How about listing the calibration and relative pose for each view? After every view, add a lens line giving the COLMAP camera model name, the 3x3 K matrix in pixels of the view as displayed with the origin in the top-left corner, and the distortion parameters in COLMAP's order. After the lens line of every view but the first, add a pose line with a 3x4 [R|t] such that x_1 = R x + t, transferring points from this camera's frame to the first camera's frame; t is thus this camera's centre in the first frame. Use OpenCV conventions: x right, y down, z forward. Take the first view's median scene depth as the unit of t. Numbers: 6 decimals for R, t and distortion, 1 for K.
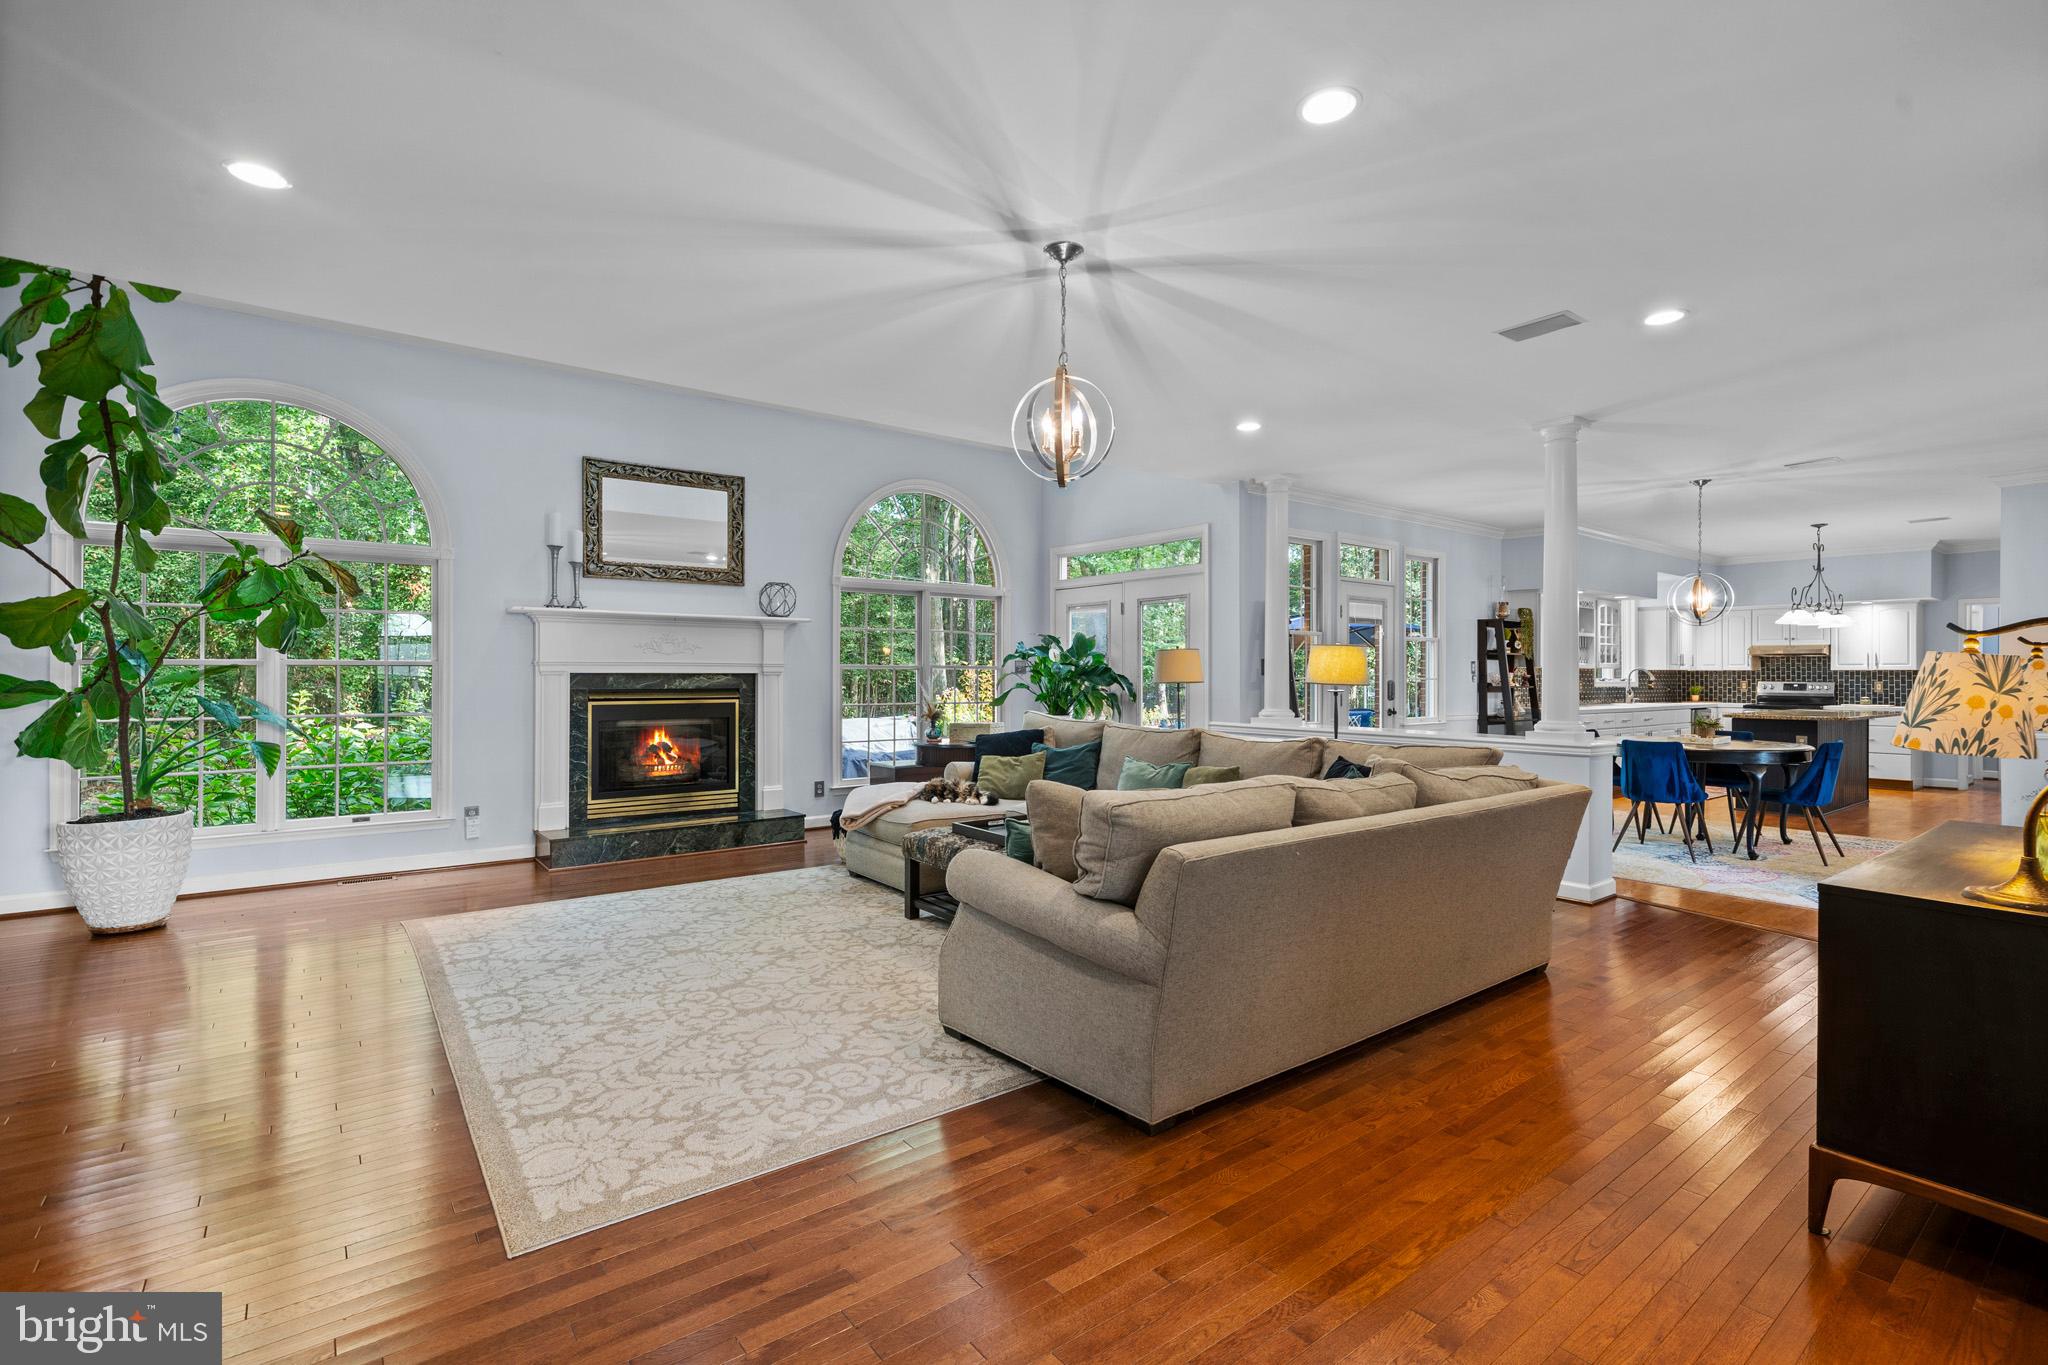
lens RADIAL K [[940.6, 0, 1043.0], [0, 940.6, 673.0], [0, 0, 1]] dist [-0.003174, 0.005527]
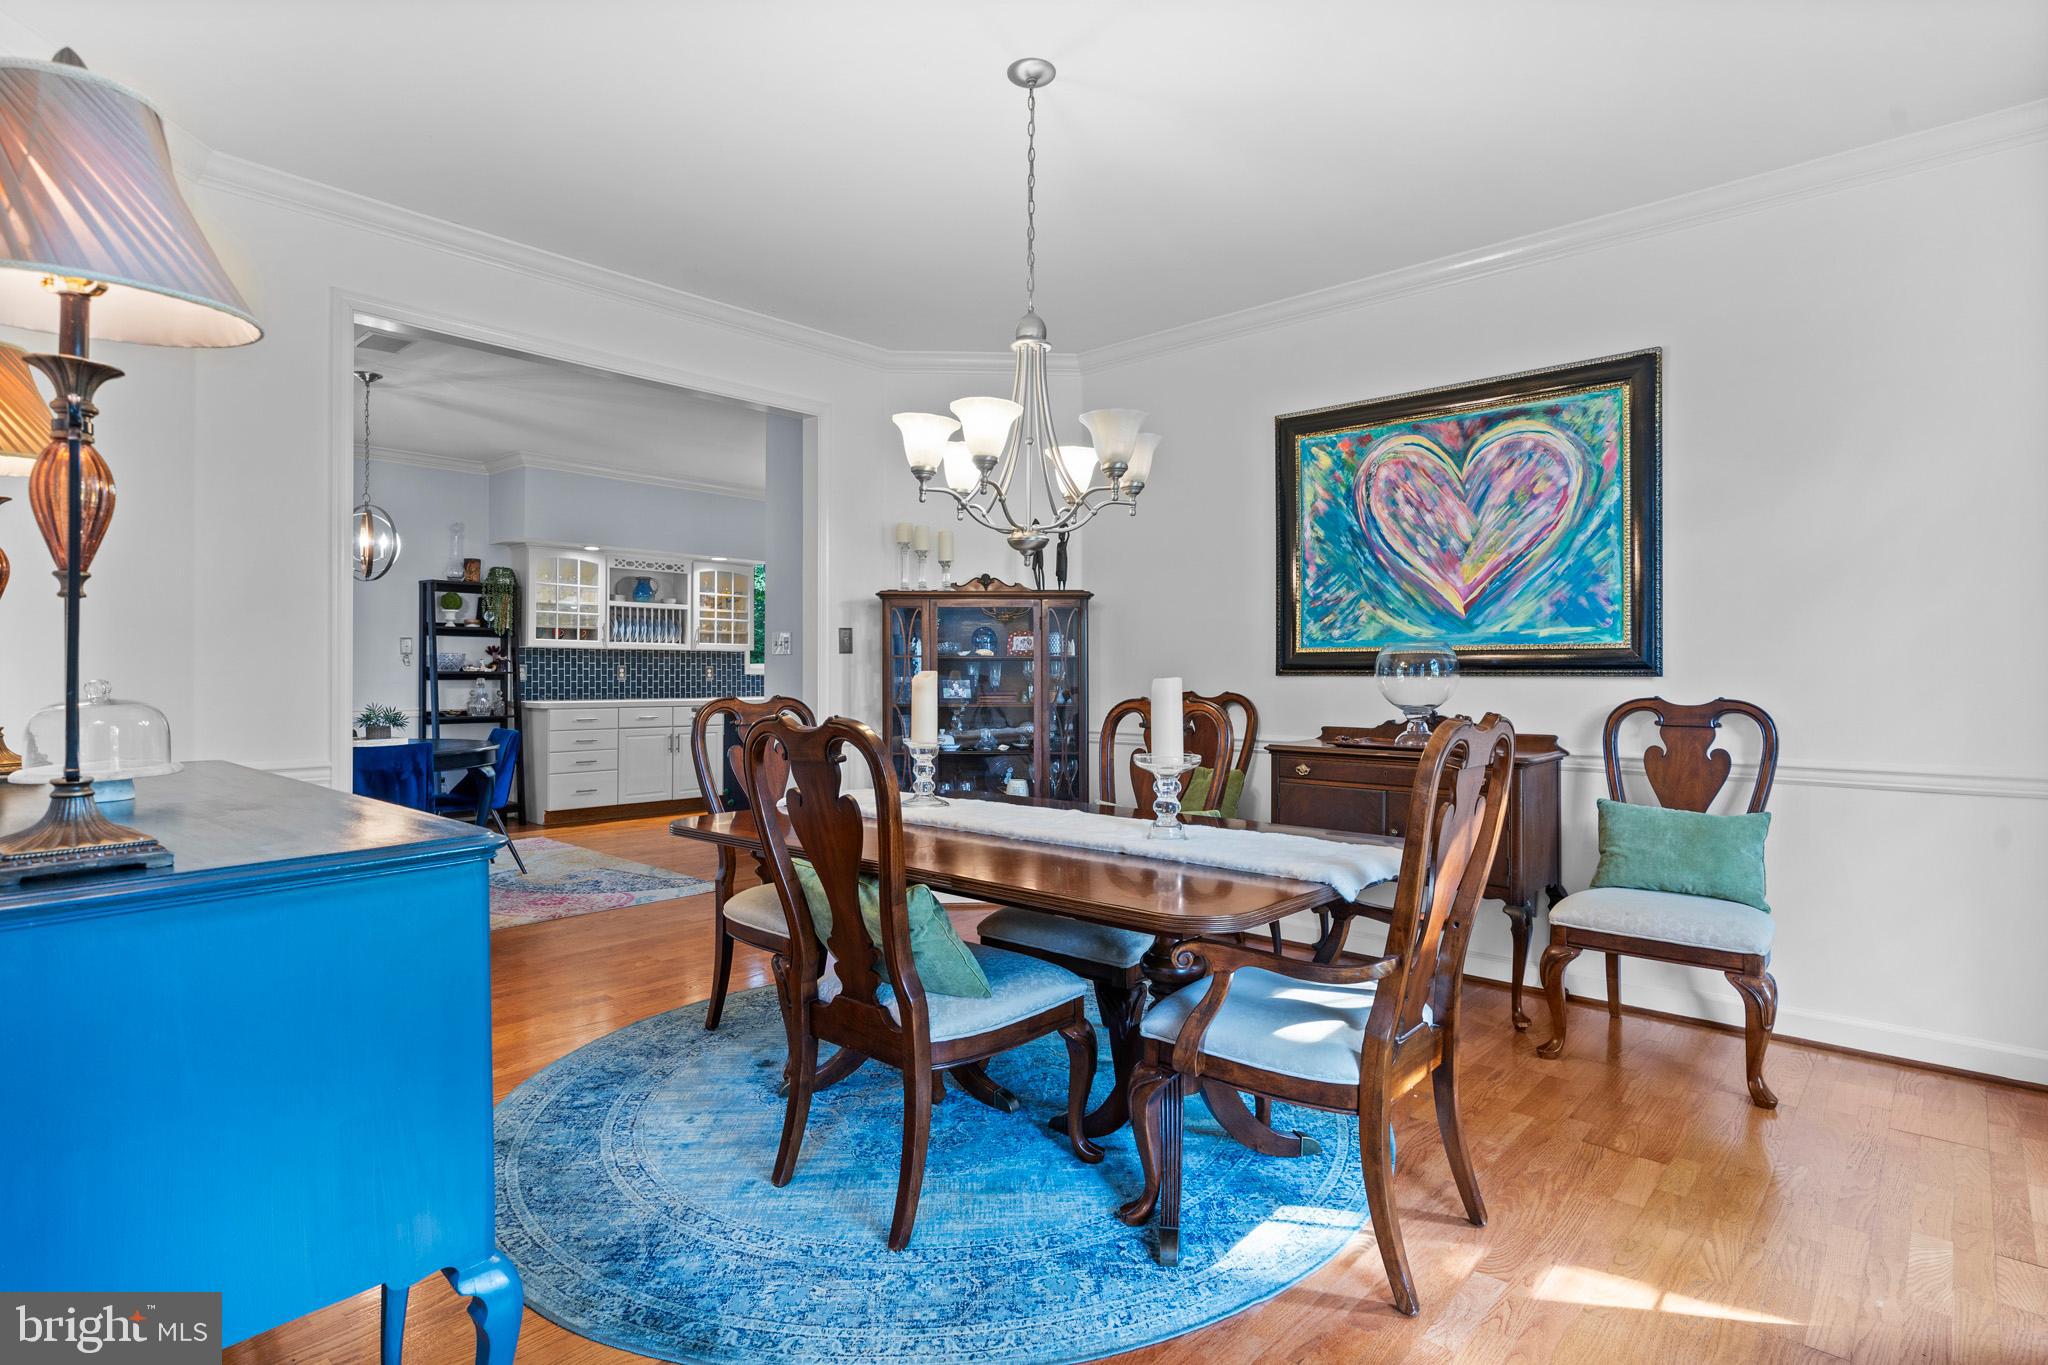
lens RADIAL K [[1050.8, 0, 1025.2], [0, 1050.8, 673.5], [0, 0, 1]] dist [0.004285, 0.000774]
pose [[0.986835, 0.001524, 0.161726, 1.217475], [-0.002156, 0.999991, 0.003733, 0.018158], [-0.161719, -0.004033, 0.986829, 0.160505]]
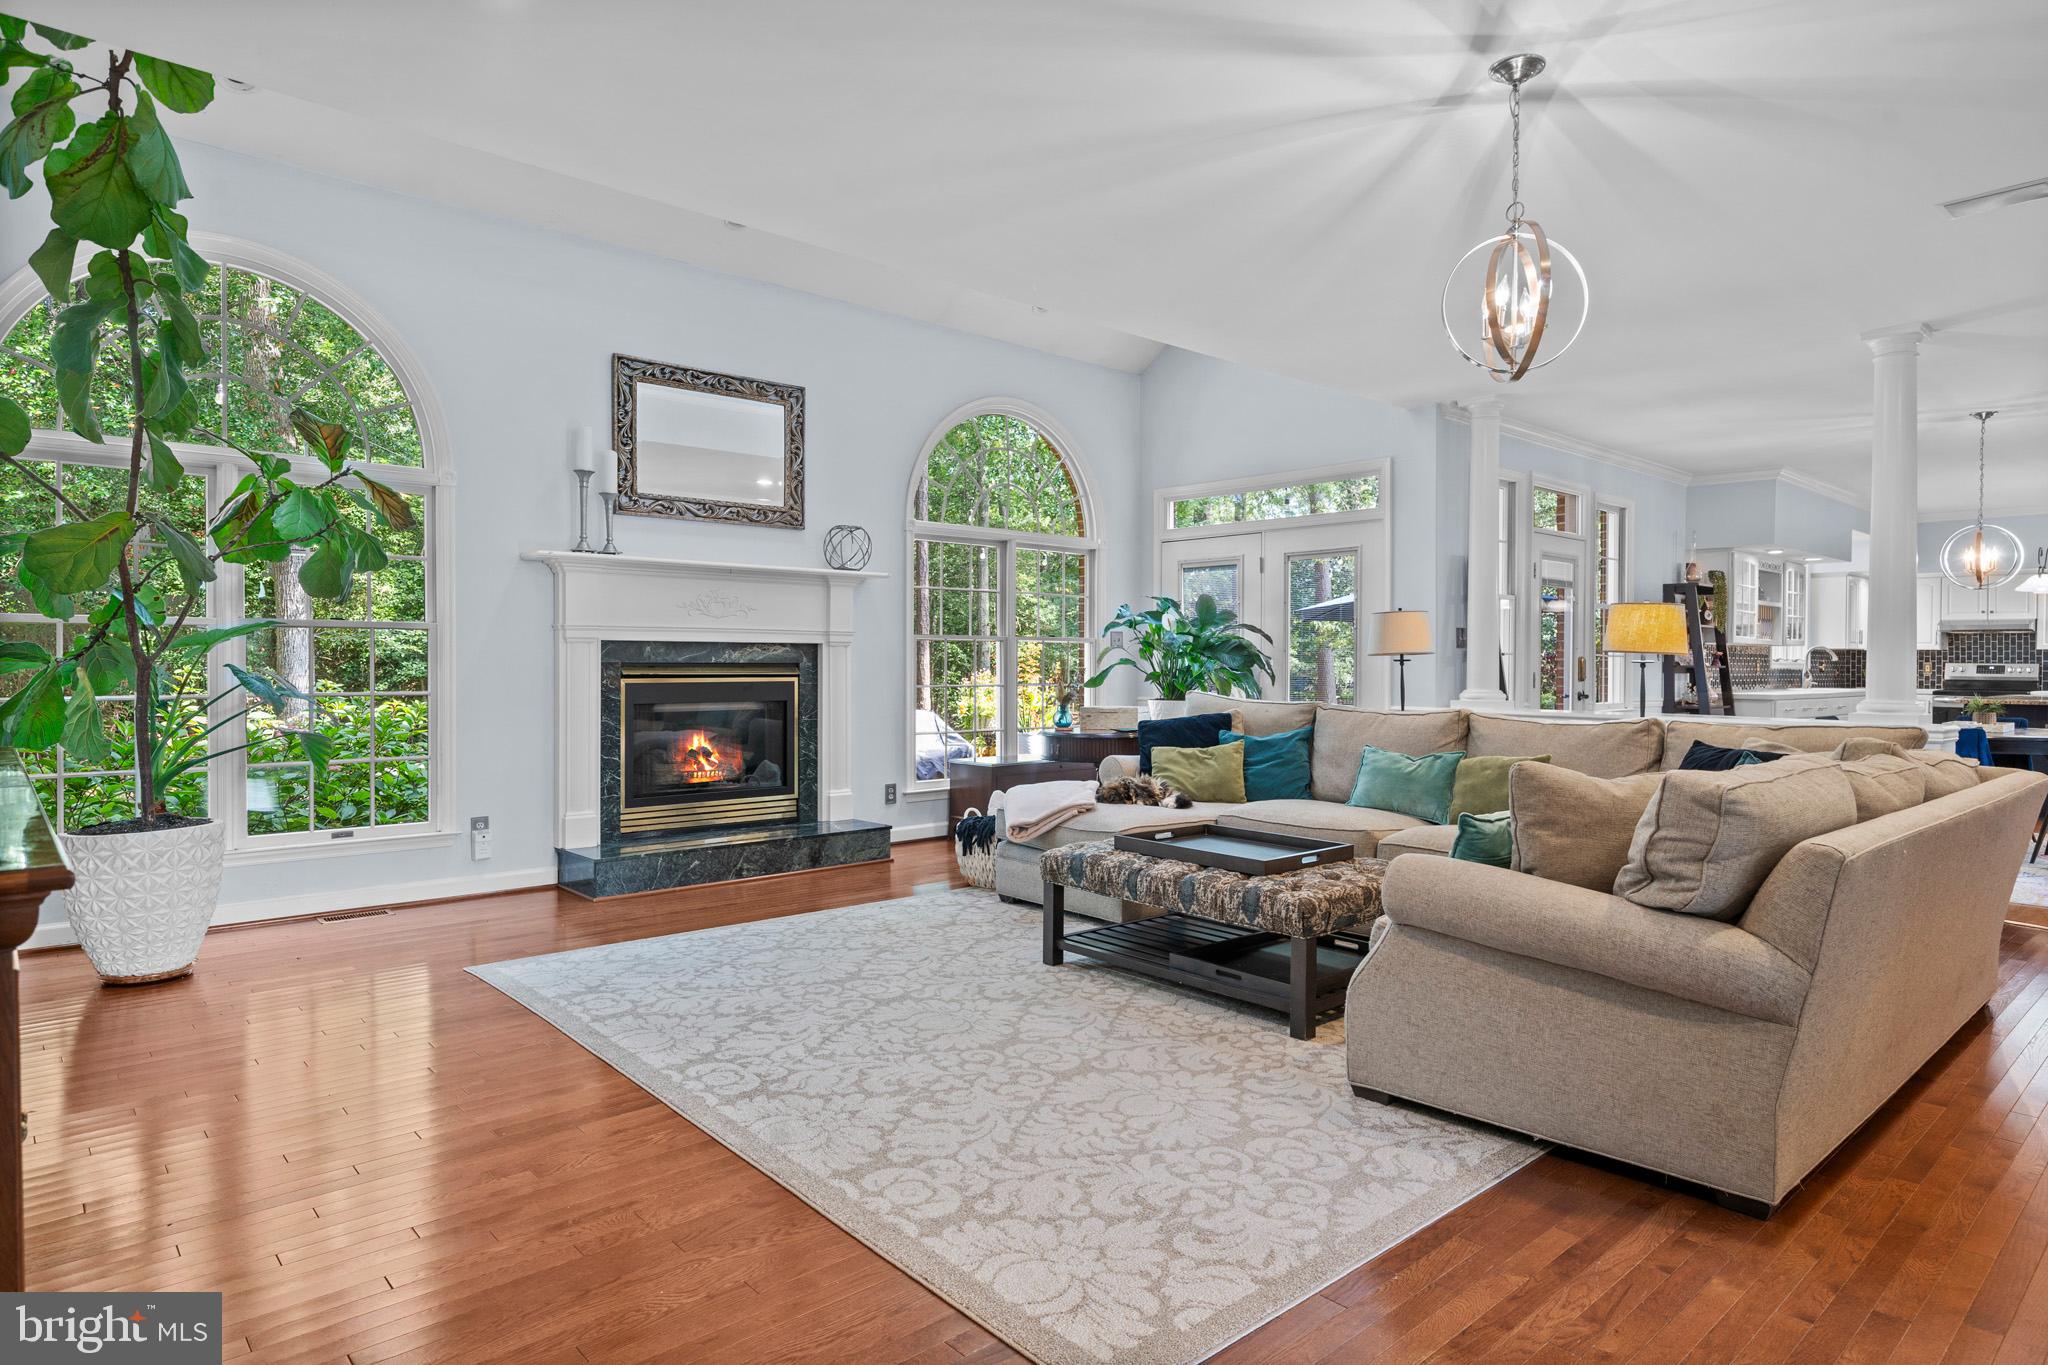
lens RADIAL K [[1164.9, 0, 1039.8], [0, 1164.9, 674.8], [0, 0, 1]] dist [-0.000141, -0.000802]
pose [[0.997601, 0.001236, 0.069220, -0.224943], [-0.002099, 0.999921, 0.012396, 0.016136], [-0.069200, -0.012512, 0.997524, 0.042398]]
